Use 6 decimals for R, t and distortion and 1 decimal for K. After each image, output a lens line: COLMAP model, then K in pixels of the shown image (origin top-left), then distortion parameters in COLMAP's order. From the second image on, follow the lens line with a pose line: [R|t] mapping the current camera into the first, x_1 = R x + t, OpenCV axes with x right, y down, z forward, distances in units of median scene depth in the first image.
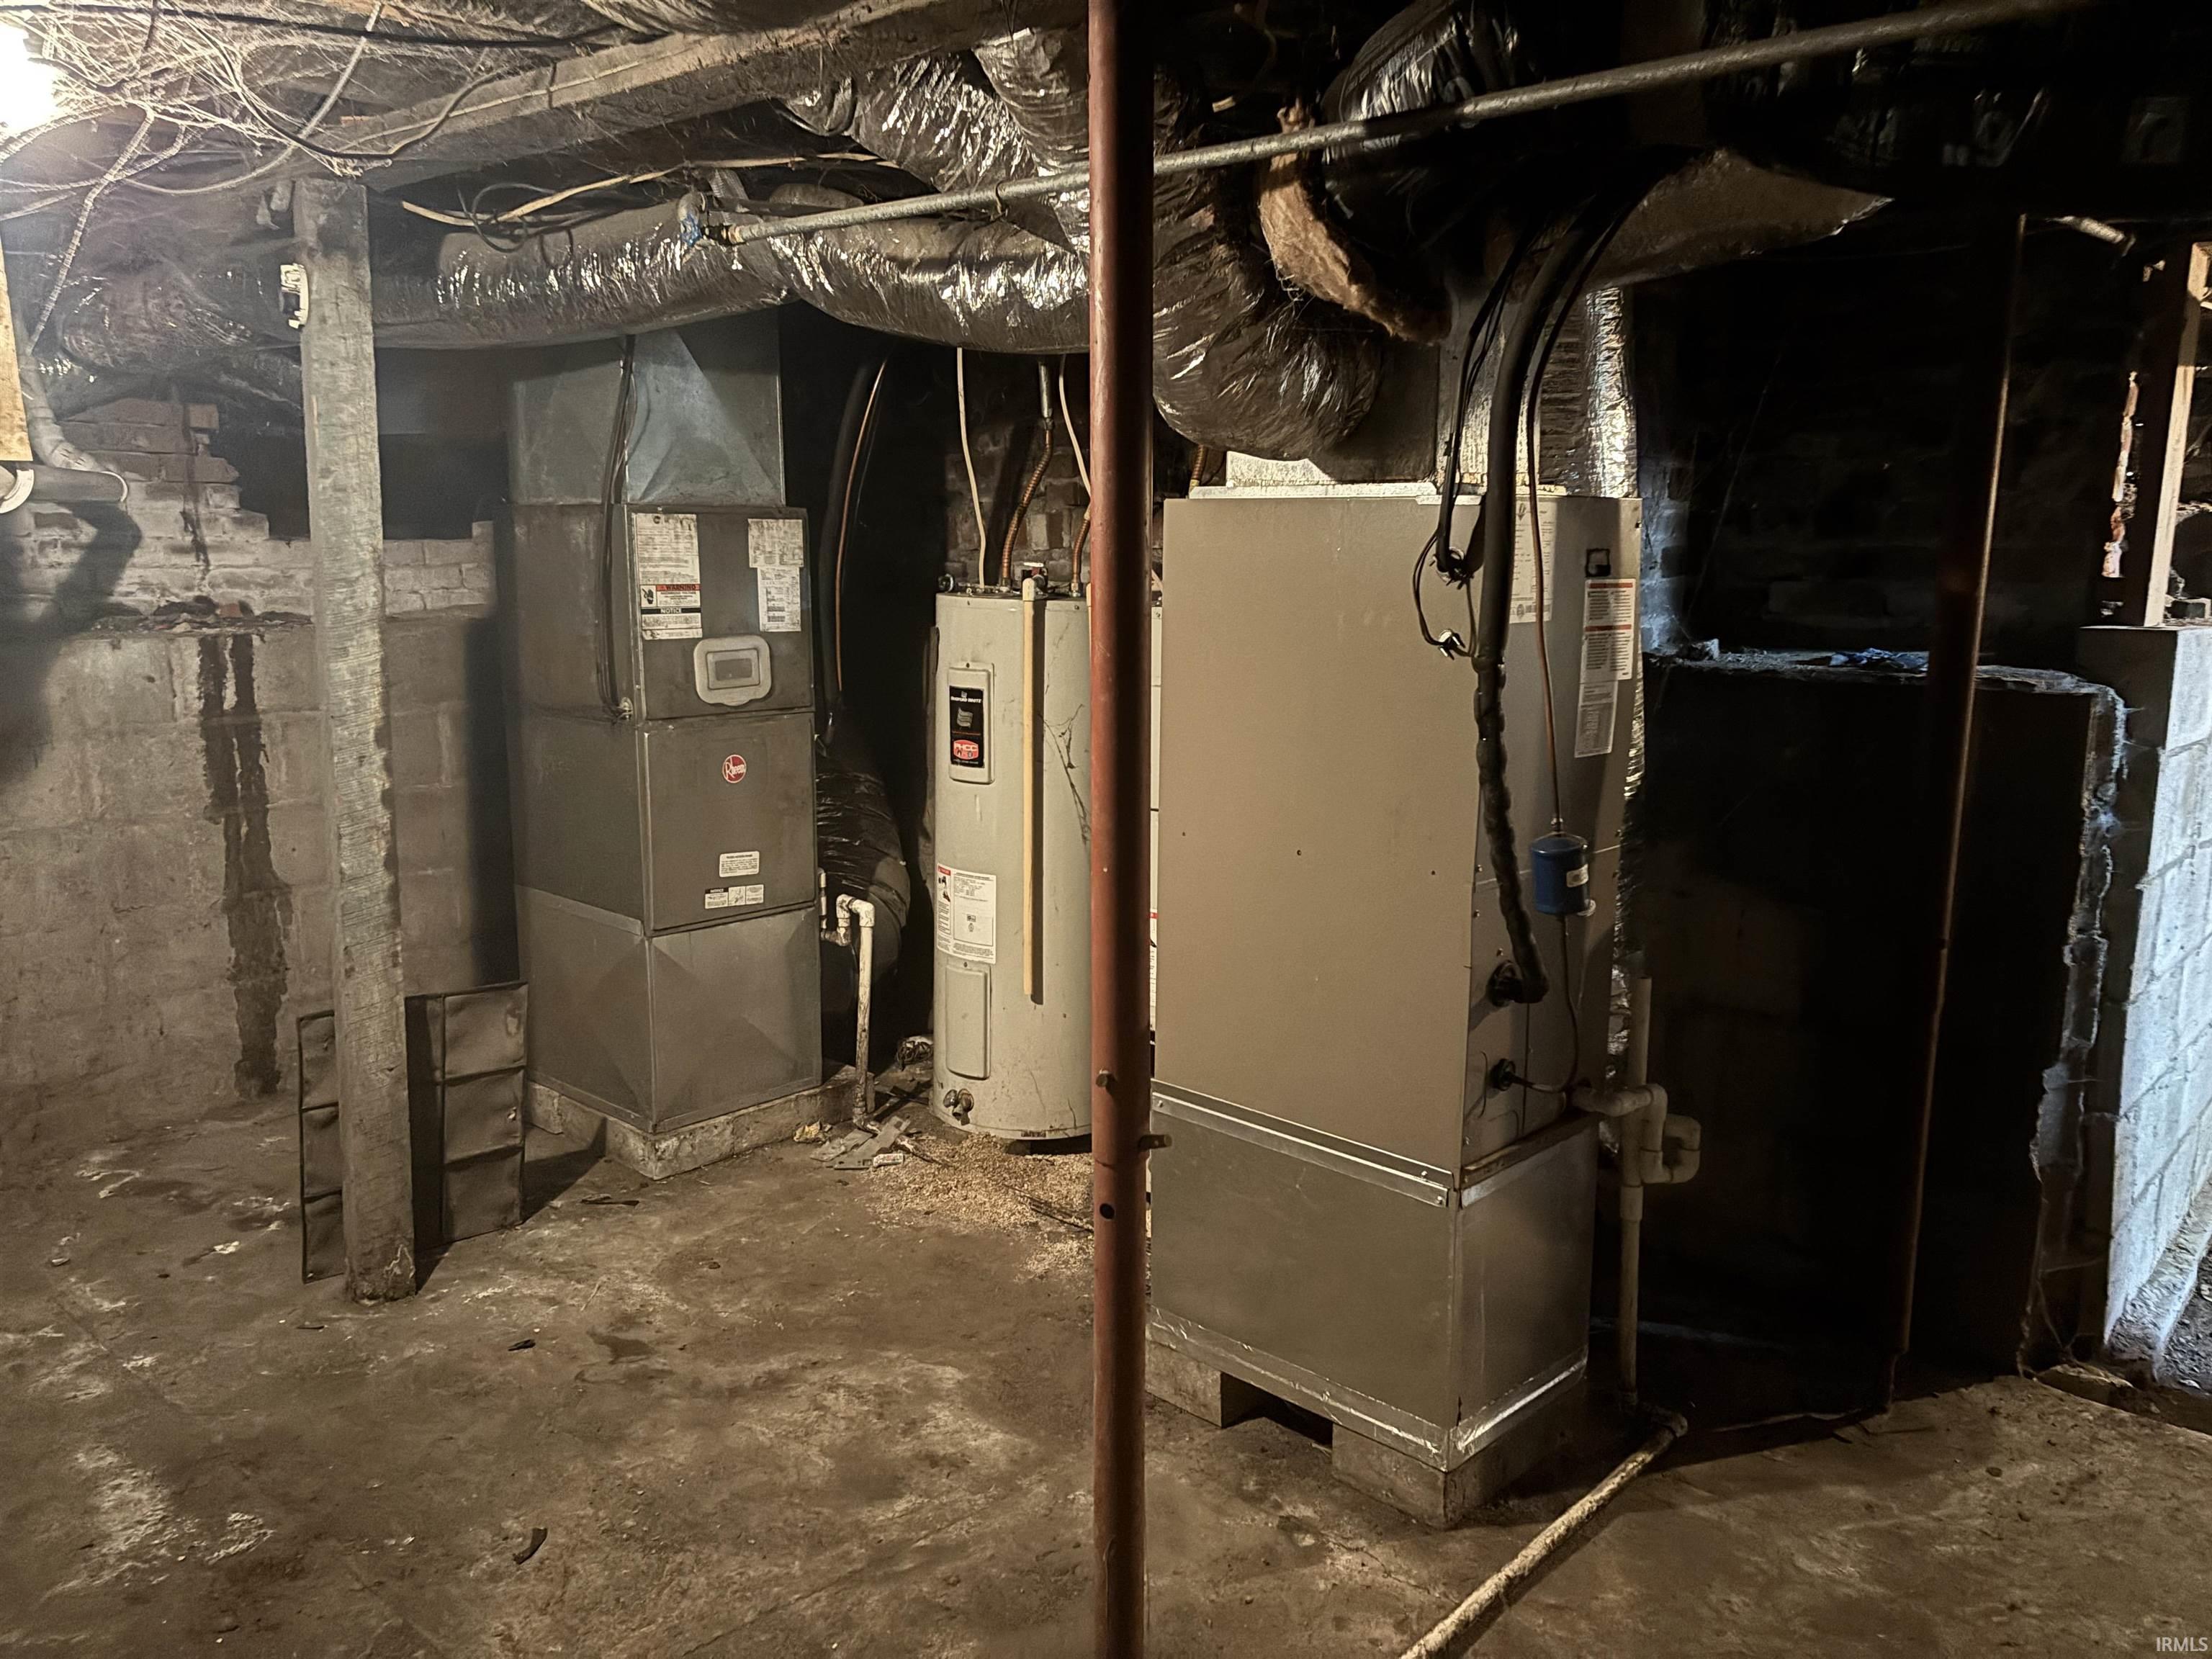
lens RADIAL K [[1643.1, 0, 1106.0], [0, 1643.1, 829.5], [0, 0, 1]] dist [0.112969, -0.000094]
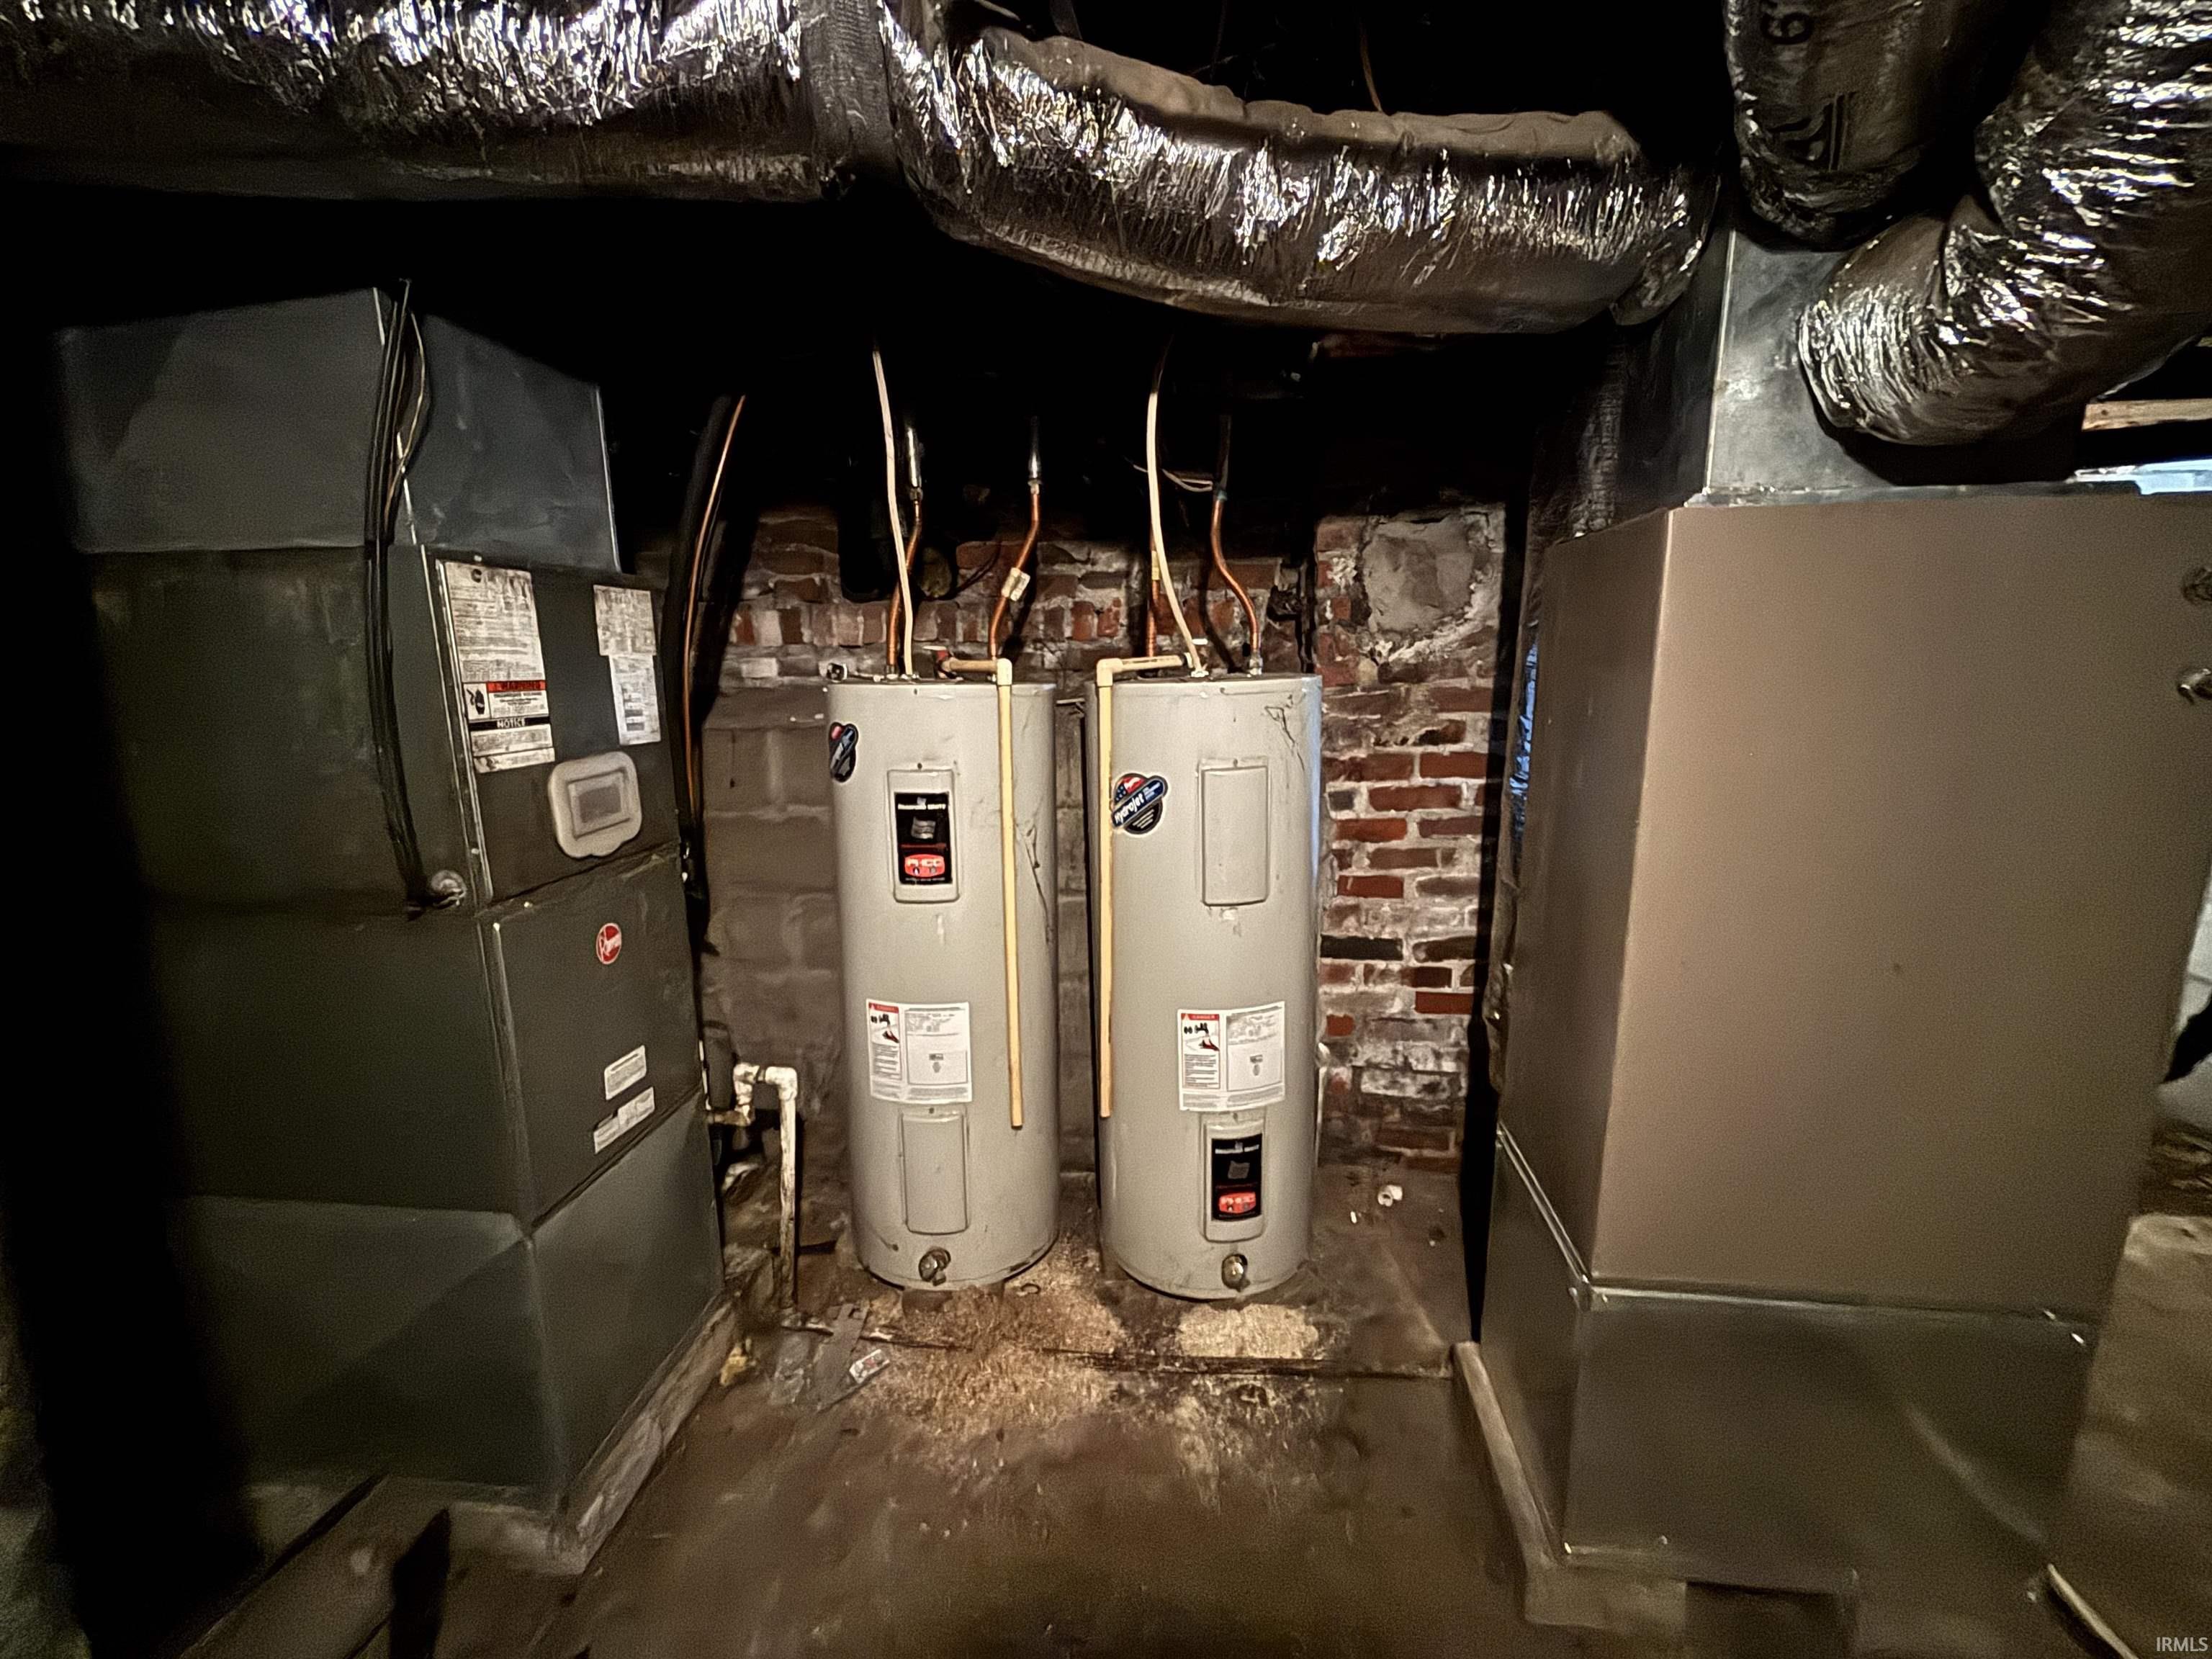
lens RADIAL K [[900.0, 0, 1102.1], [0, 900.0, 823.8], [0, 0, 1]] dist [0.012320, -0.005513]
pose [[0.798788, -0.128323, 0.587767, -0.279446], [0.128655, 0.990822, 0.041474, -0.076699], [-0.587695, 0.042490, 0.807966, 0.572855]]
